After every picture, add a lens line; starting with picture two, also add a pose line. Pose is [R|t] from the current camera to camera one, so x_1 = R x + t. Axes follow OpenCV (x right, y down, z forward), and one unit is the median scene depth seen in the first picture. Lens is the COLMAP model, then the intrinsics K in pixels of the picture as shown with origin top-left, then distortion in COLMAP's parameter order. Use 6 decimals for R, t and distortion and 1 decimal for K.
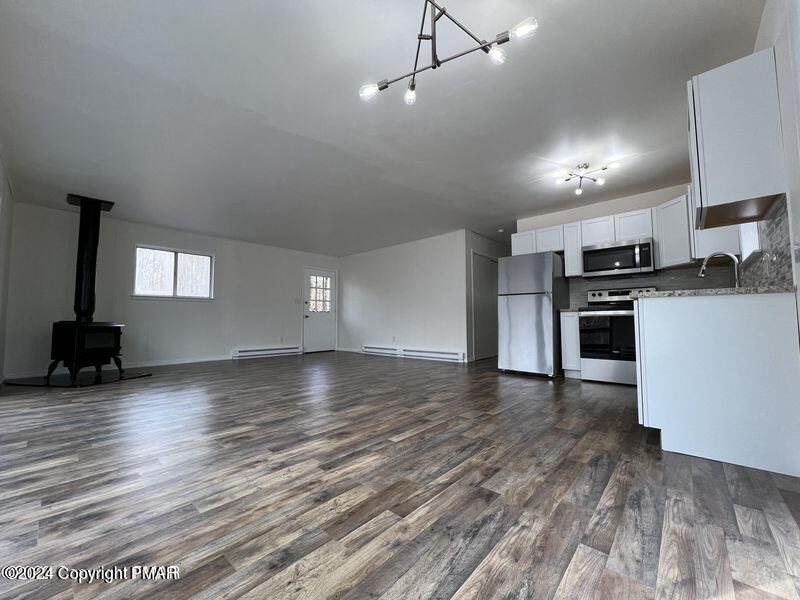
lens RADIAL K [[319.2, 0, 398.6], [0, 319.2, 301.9], [0, 0, 1]] dist [-0.001526, 0.000186]
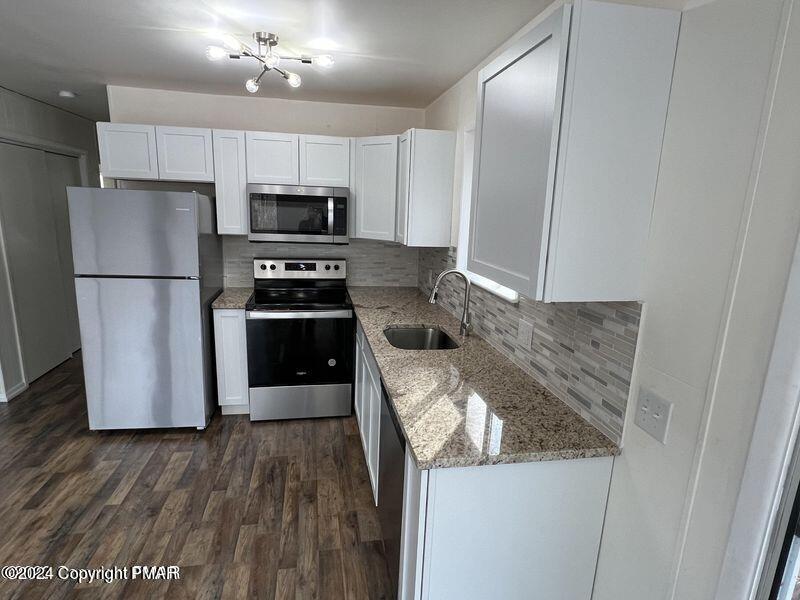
lens RADIAL K [[450.4, 0, 396.8], [0, 450.4, 307.0], [0, 0, 1]] dist [-0.005174, -0.001148]
pose [[0.608514, -0.148763, 0.779475, 0.115422], [-0.085184, 0.964350, 0.250547, -0.205644], [-0.788958, -0.218859, 0.574148, 0.354356]]
